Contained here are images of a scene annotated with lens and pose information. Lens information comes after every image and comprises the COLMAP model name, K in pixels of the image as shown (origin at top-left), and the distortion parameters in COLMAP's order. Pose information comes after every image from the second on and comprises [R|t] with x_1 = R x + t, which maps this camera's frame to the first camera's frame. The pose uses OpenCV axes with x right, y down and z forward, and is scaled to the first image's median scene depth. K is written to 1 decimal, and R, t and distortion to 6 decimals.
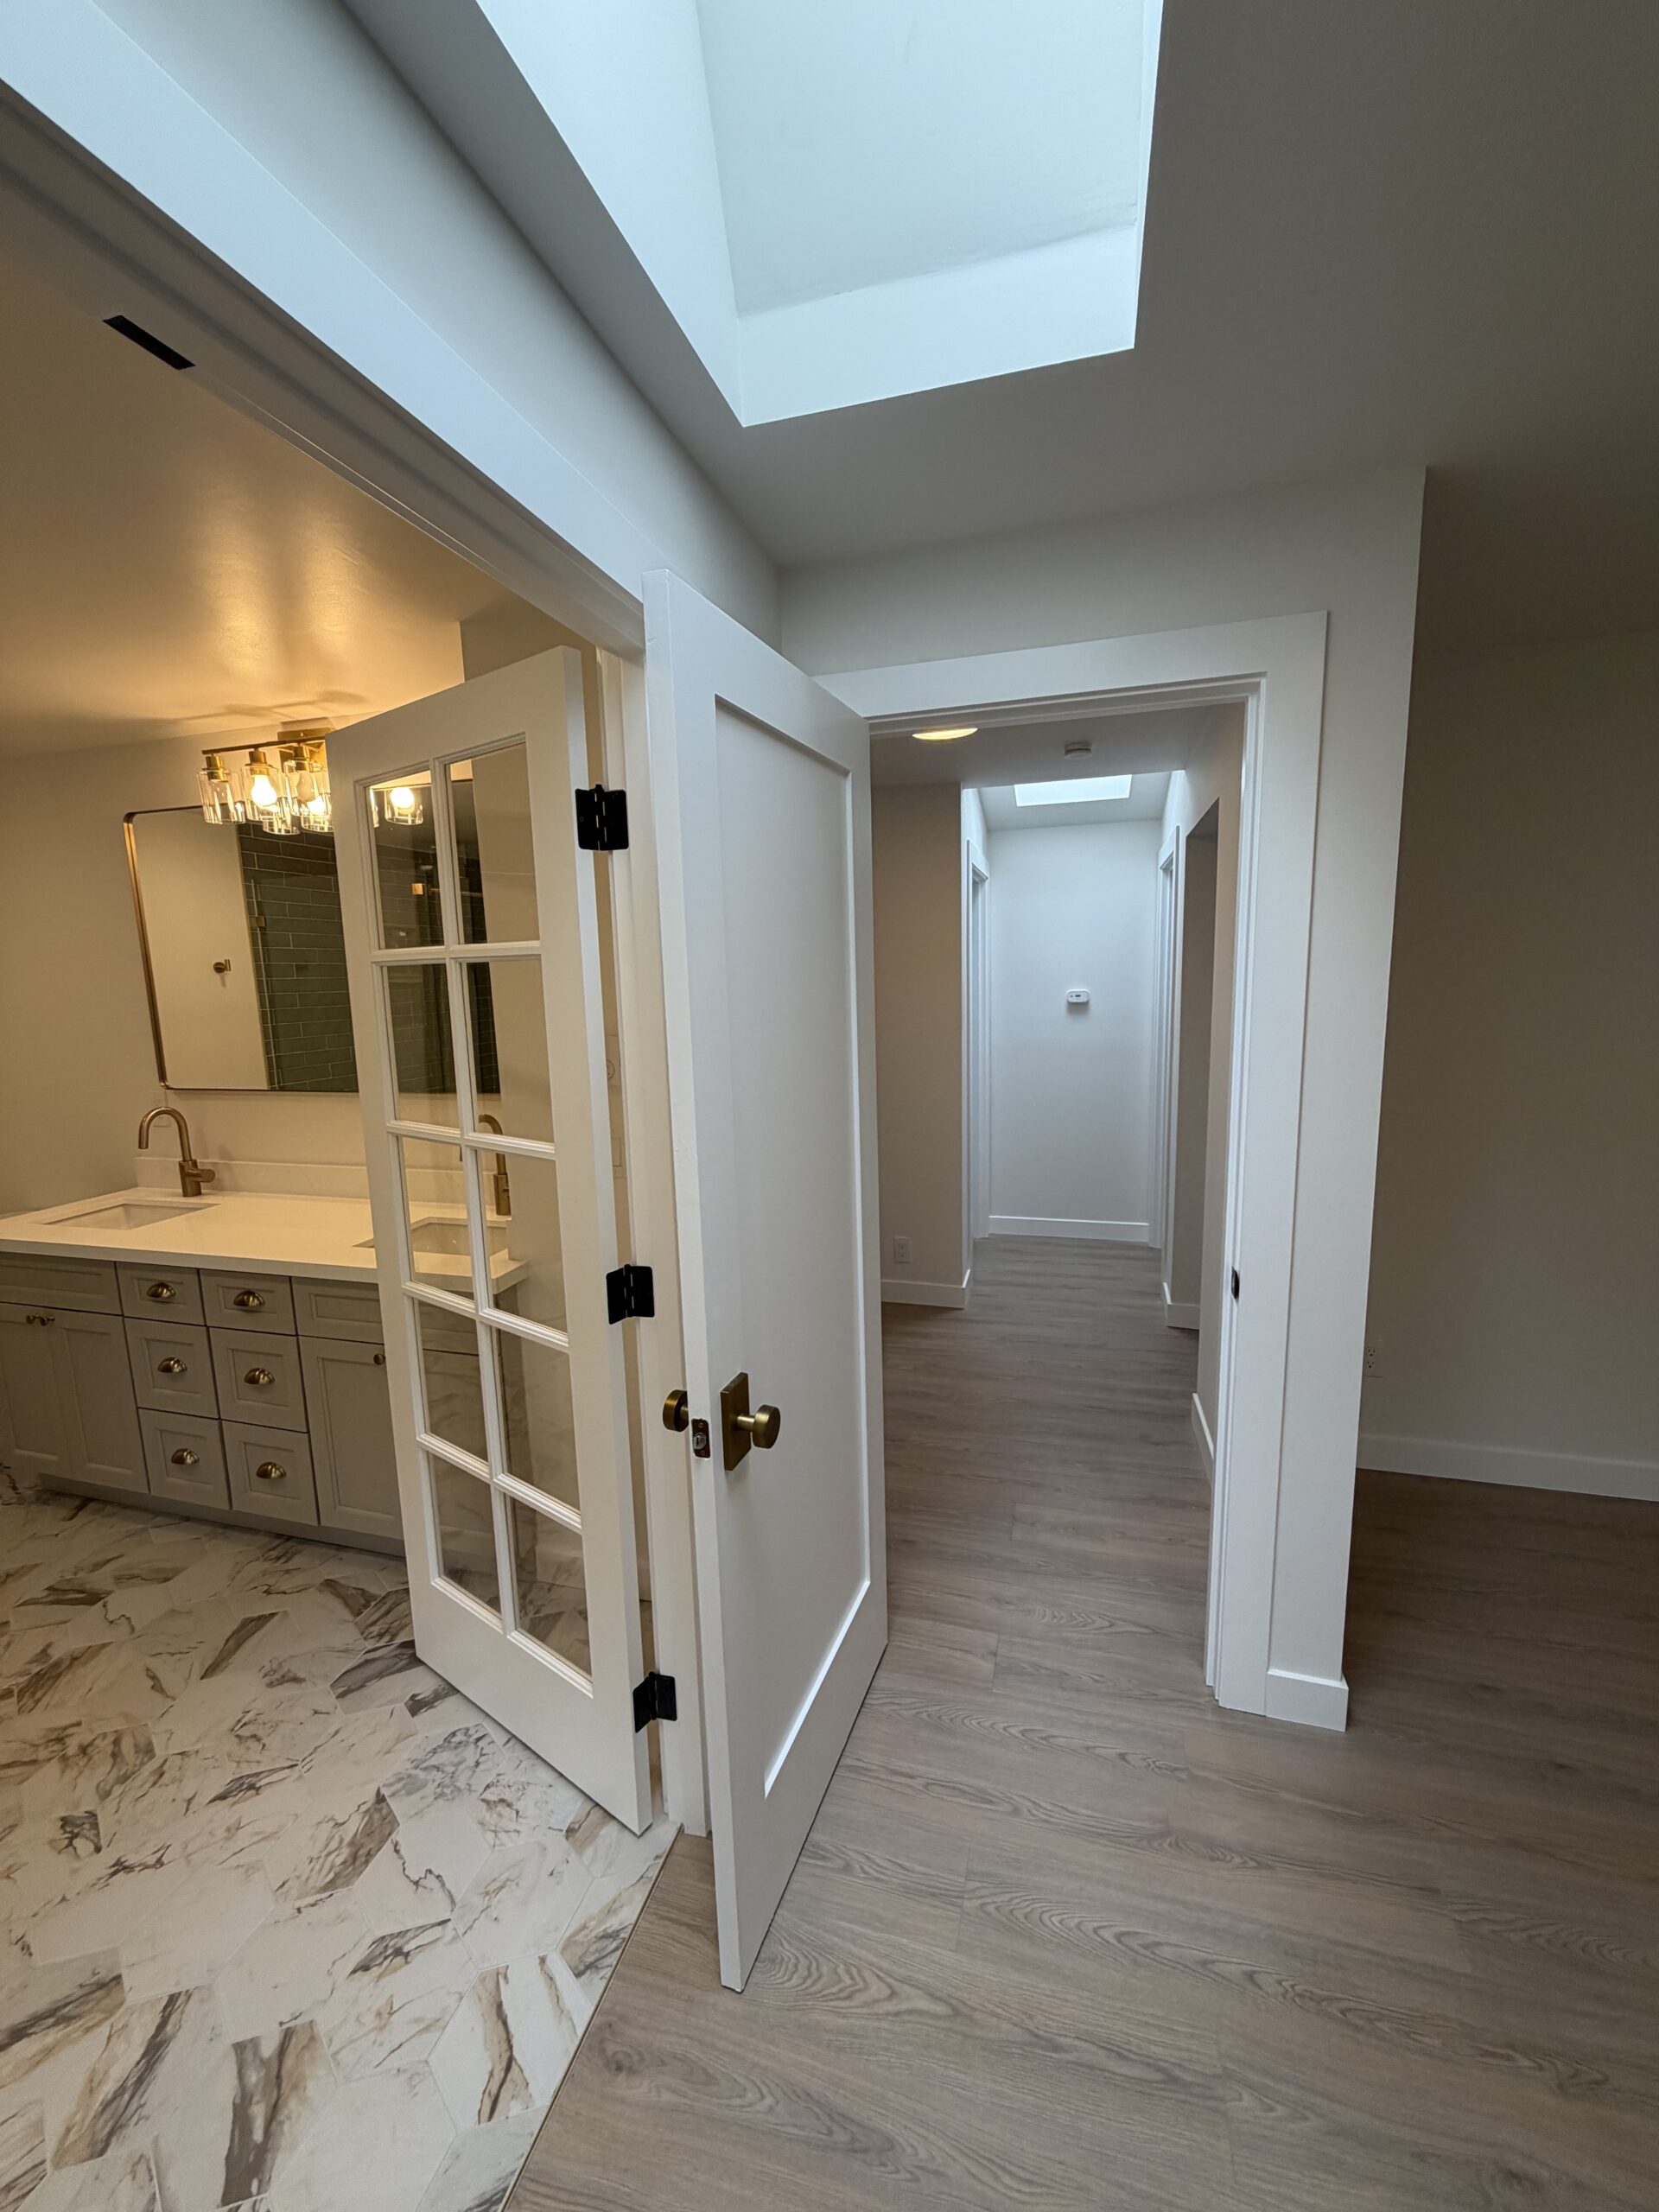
lens RADIAL K [[870.9, 0, 829.5], [0, 870.9, 1106.0], [0, 0, 1]] dist [-0.000775, 0.000593]
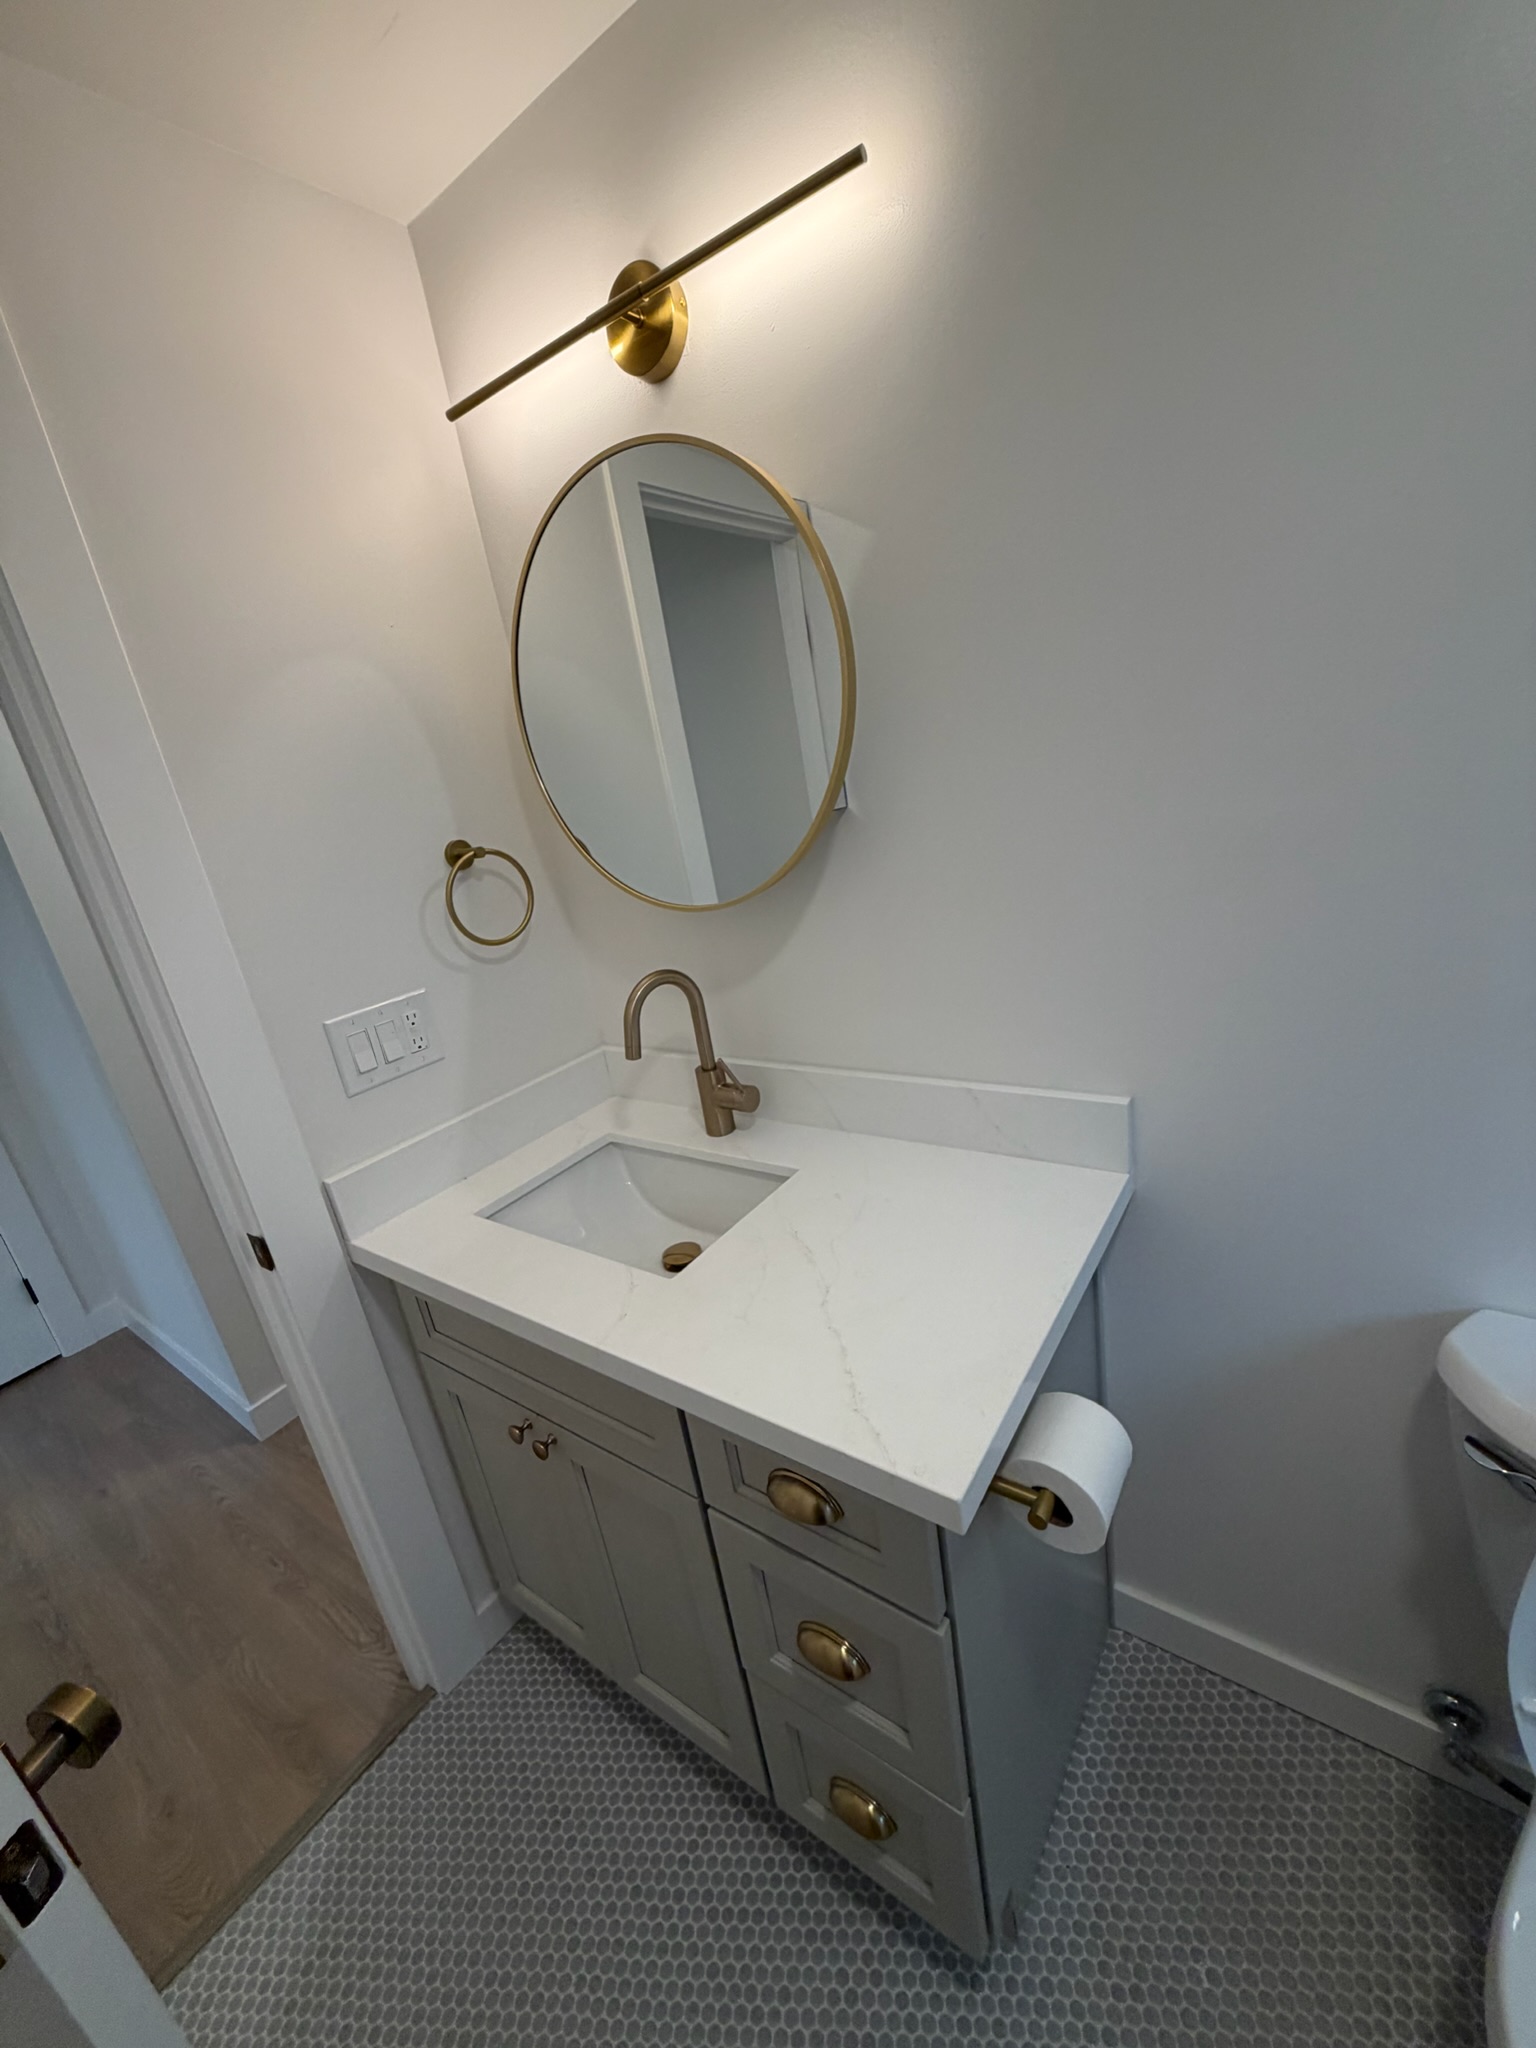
lens RADIAL K [[806.3, 0, 768.0], [0, 806.3, 1024.0], [0, 0, 1]] dist [-0.000775, 0.000593]
pose [[0.932422, -0.009091, -0.361256, -0.525500], [0.076430, 0.982030, 0.172558, -0.044291], [0.353195, -0.188508, 0.916361, 0.568446]]
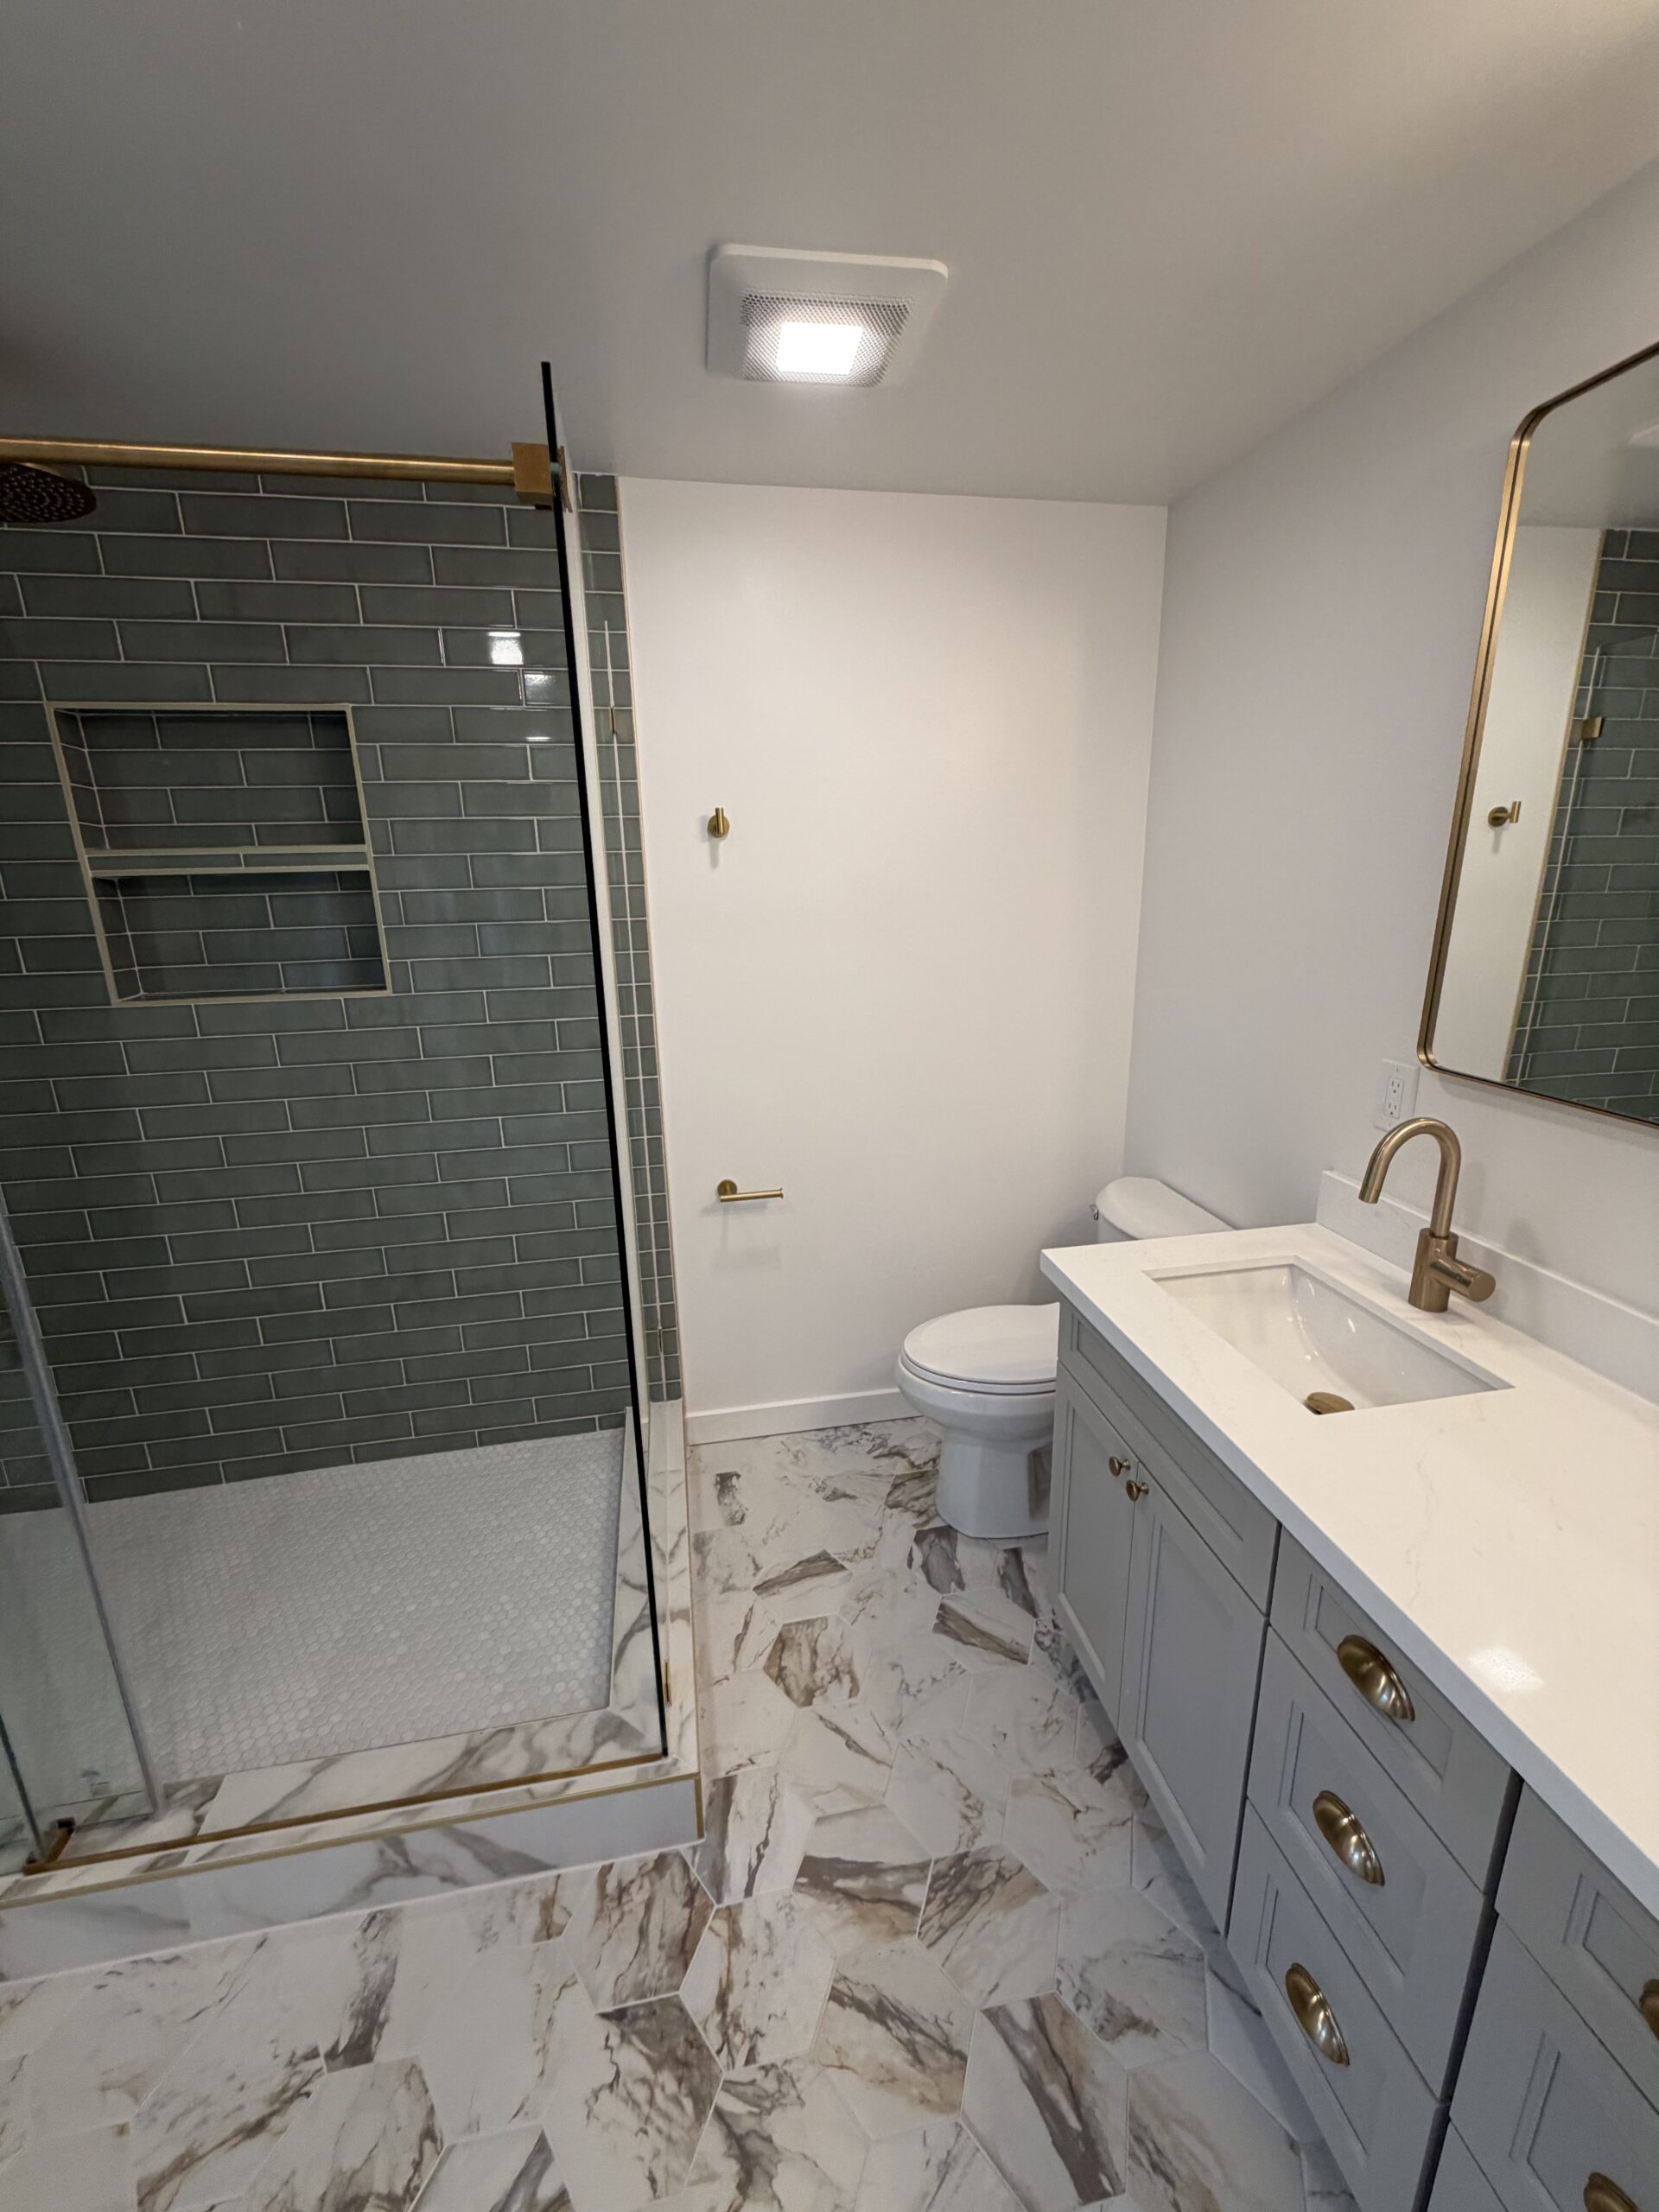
lens RADIAL K [[870.9, 0, 829.5], [0, 870.9, 1106.0], [0, 0, 1]] dist [-0.000775, 0.000593]
pose [[0.431226, 0.246926, -0.867797, -0.491669], [-0.125200, 0.968892, 0.213477, -0.060185], [0.893515, 0.016592, 0.448726, 0.502756]]
